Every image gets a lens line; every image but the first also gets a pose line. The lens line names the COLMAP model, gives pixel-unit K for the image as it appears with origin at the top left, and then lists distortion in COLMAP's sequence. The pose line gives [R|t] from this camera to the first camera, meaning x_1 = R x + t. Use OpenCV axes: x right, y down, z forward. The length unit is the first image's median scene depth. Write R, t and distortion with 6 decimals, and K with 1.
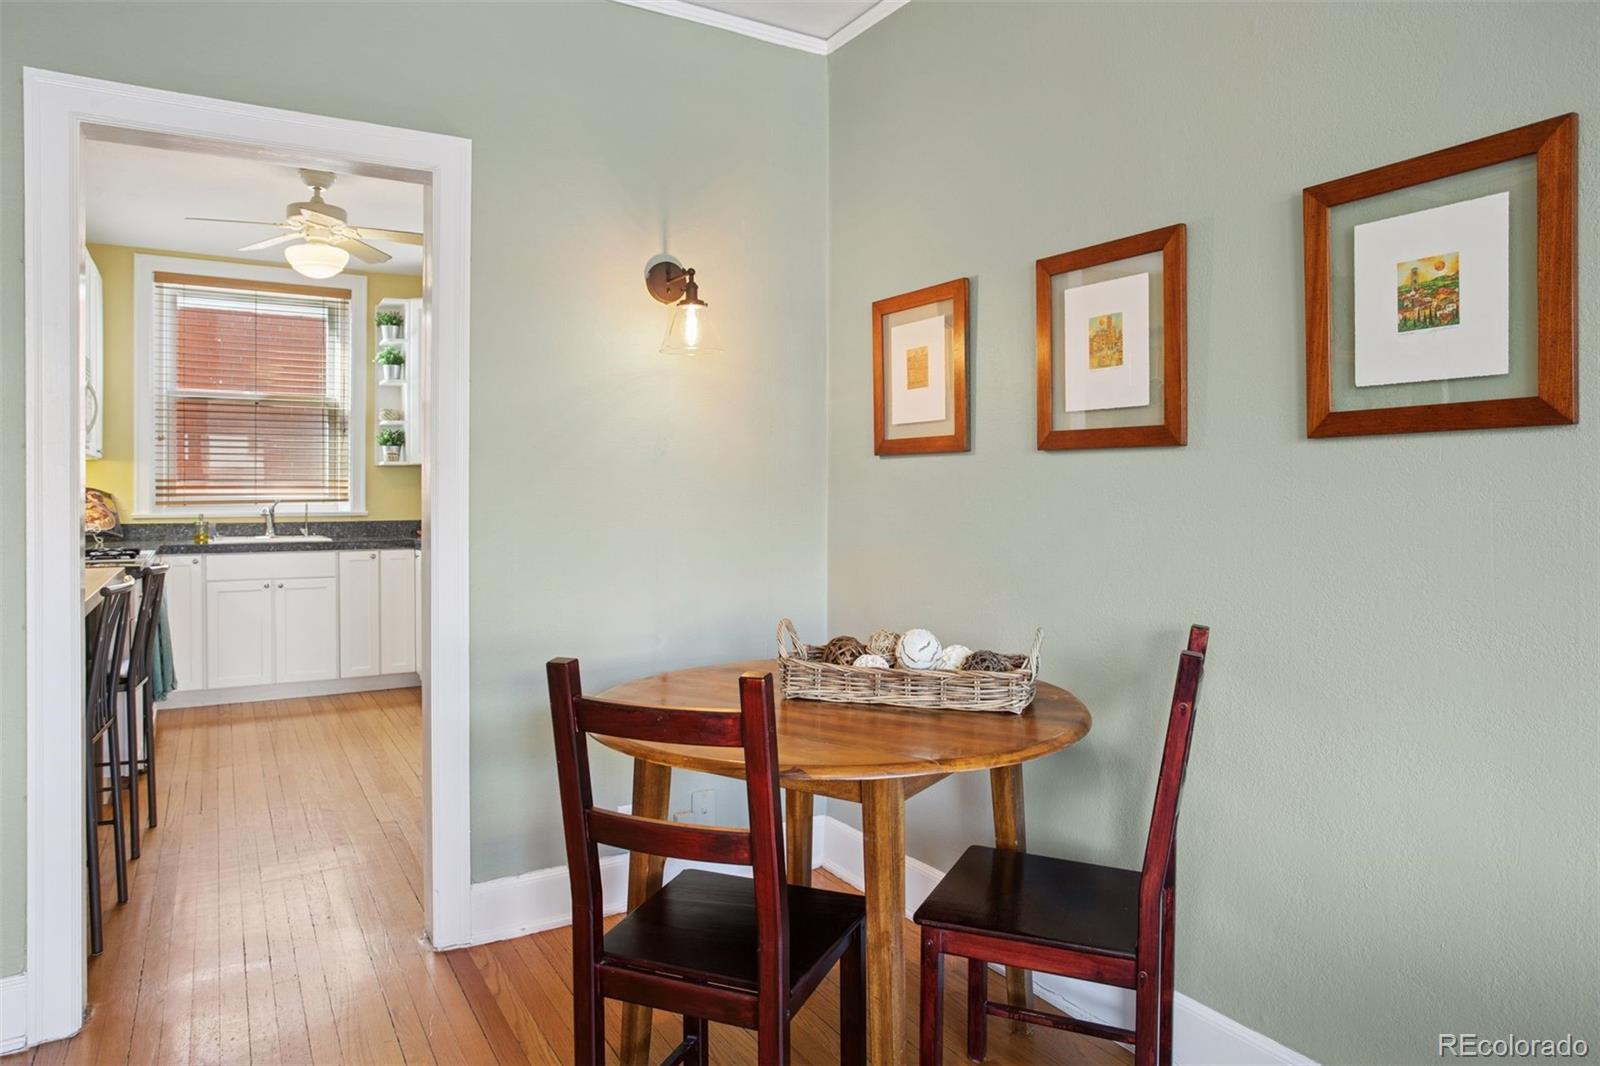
lens RADIAL K [[1007.8, 0, 785.3], [0, 1007.8, 495.7], [0, 0, 1]] dist [-0.074252, 0.063403]
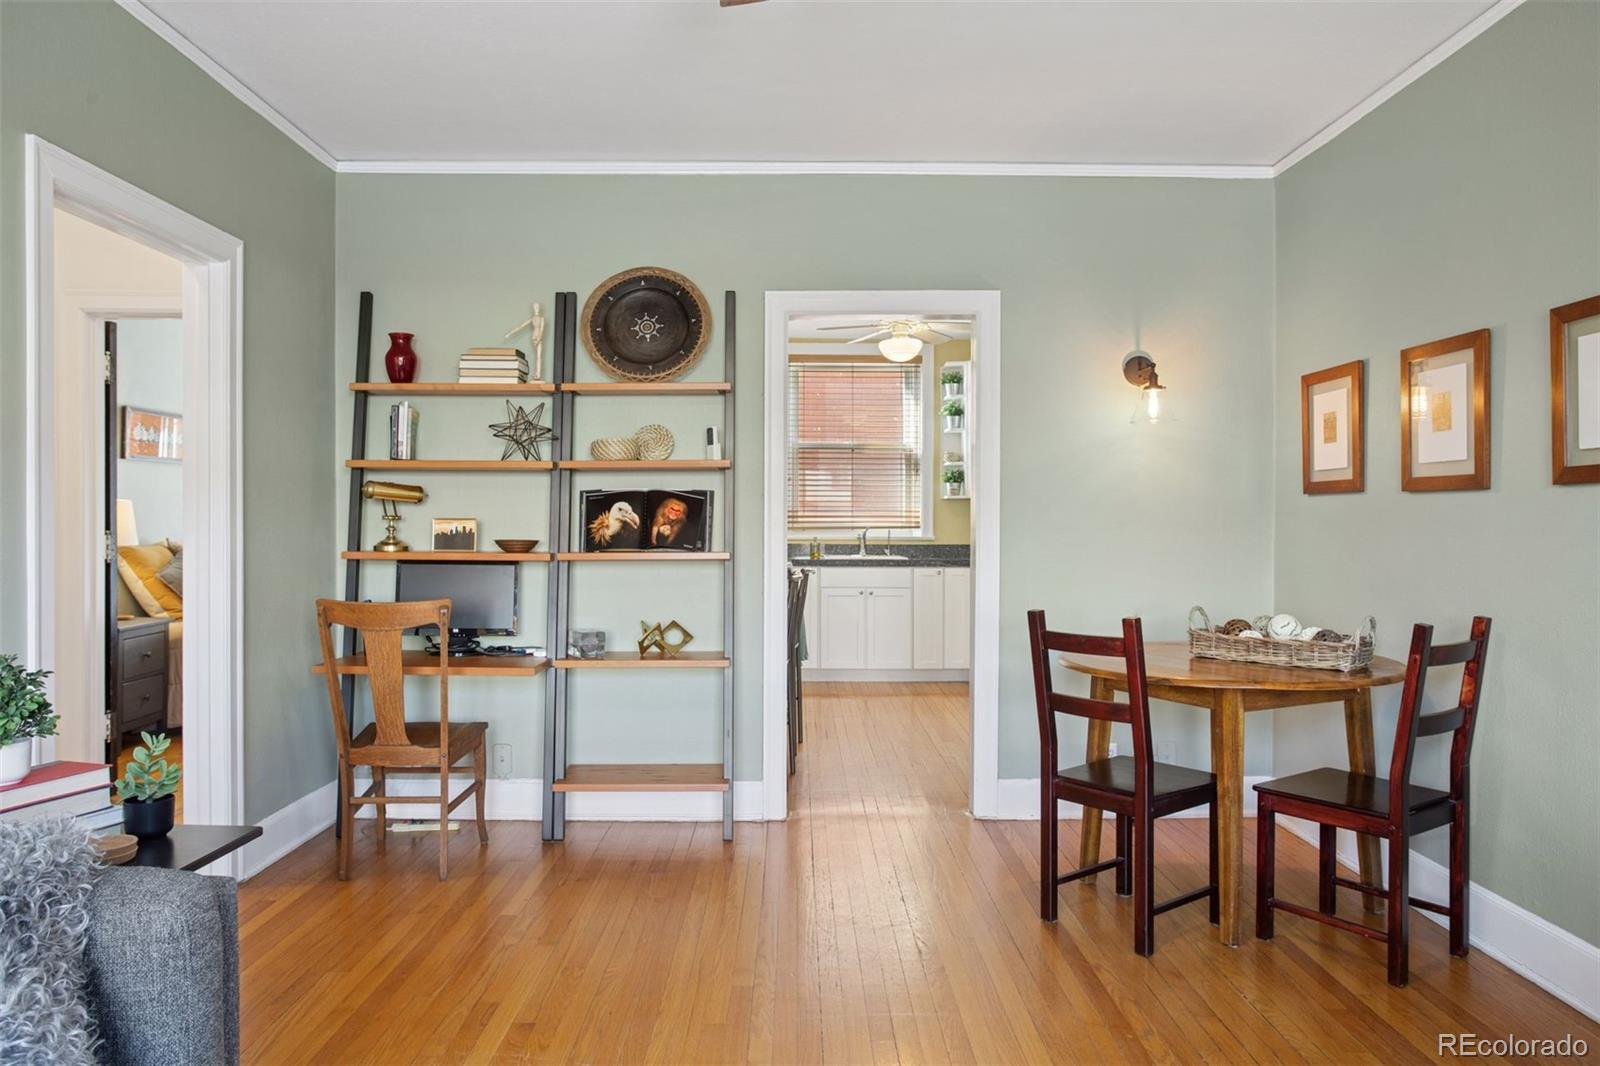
lens RADIAL K [[1113.9, 0, 818.3], [0, 1113.9, 522.1], [0, 0, 1]] dist [-0.003308, -0.001622]
pose [[0.878405, 0.004701, -0.477894, 0.168038], [-0.006289, 0.999979, -0.001723, 0.002132], [0.477876, 0.004519, 0.878416, -0.415818]]
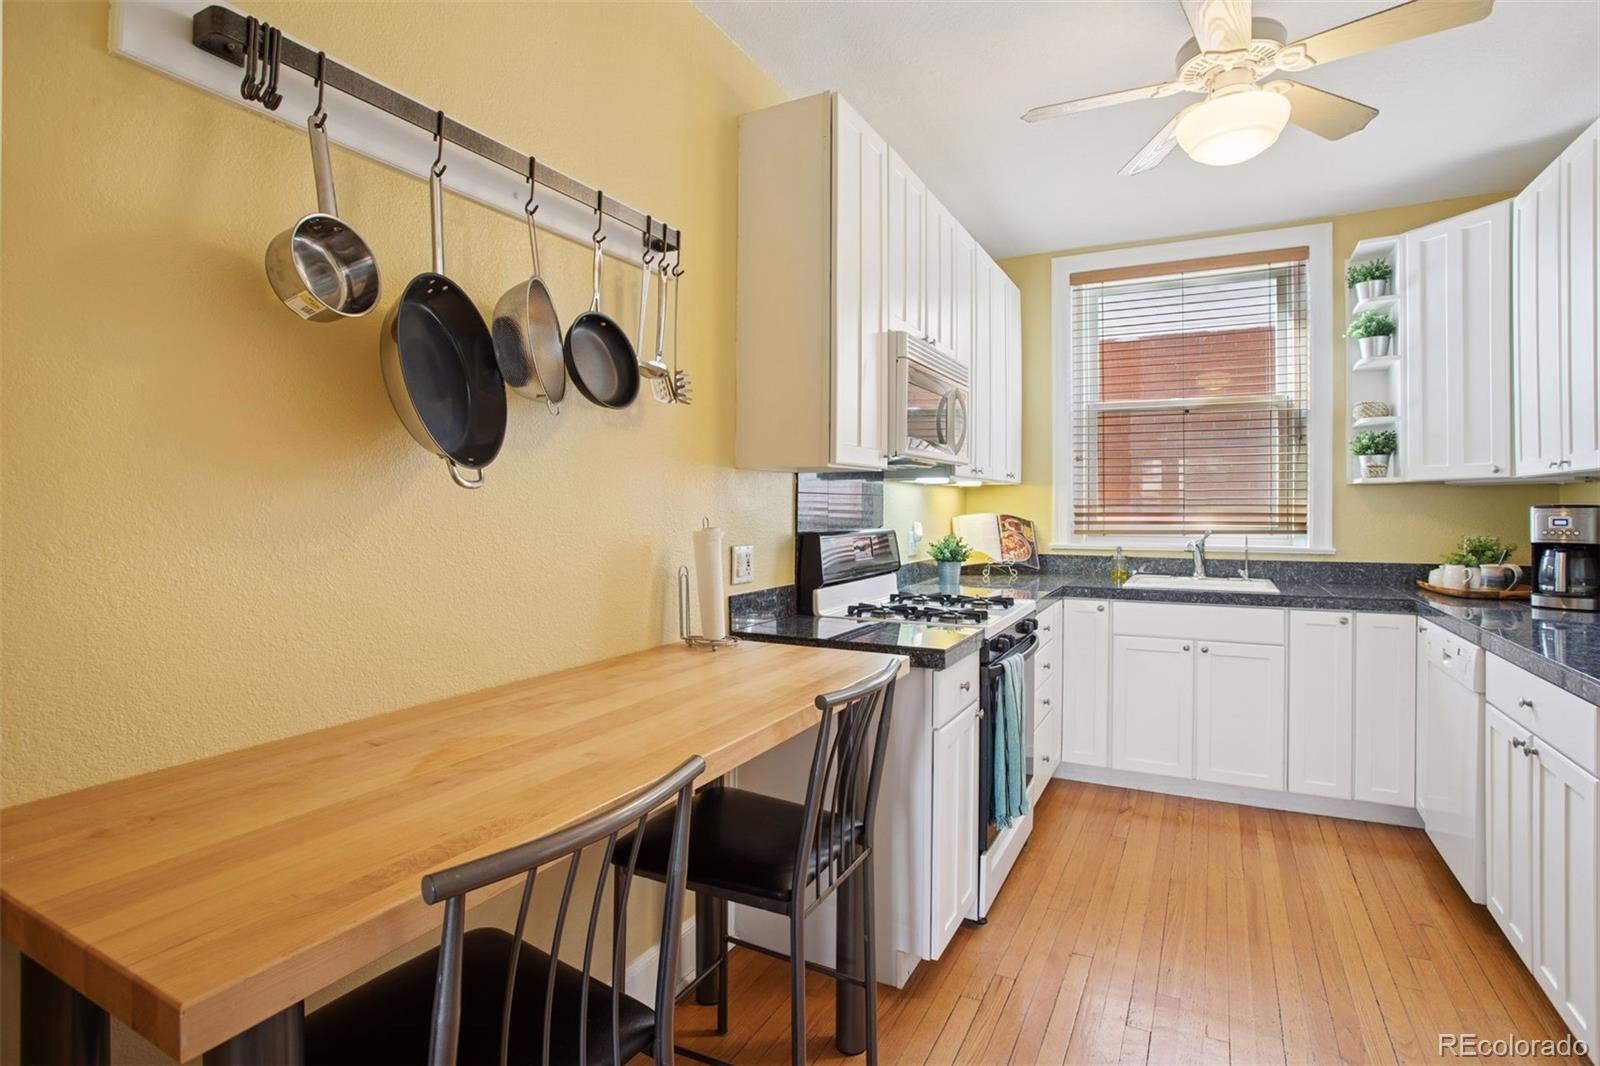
lens RADIAL K [[763.8, 0, 848.9], [0, 763.8, 518.9], [0, 0, 1]] dist [-0.062746, 0.027381]
pose [[0.564044, 0.011826, -0.825660, -0.270461], [-0.002824, 0.999919, 0.012393, -0.017267], [0.825740, -0.004658, 0.564032, 0.639681]]
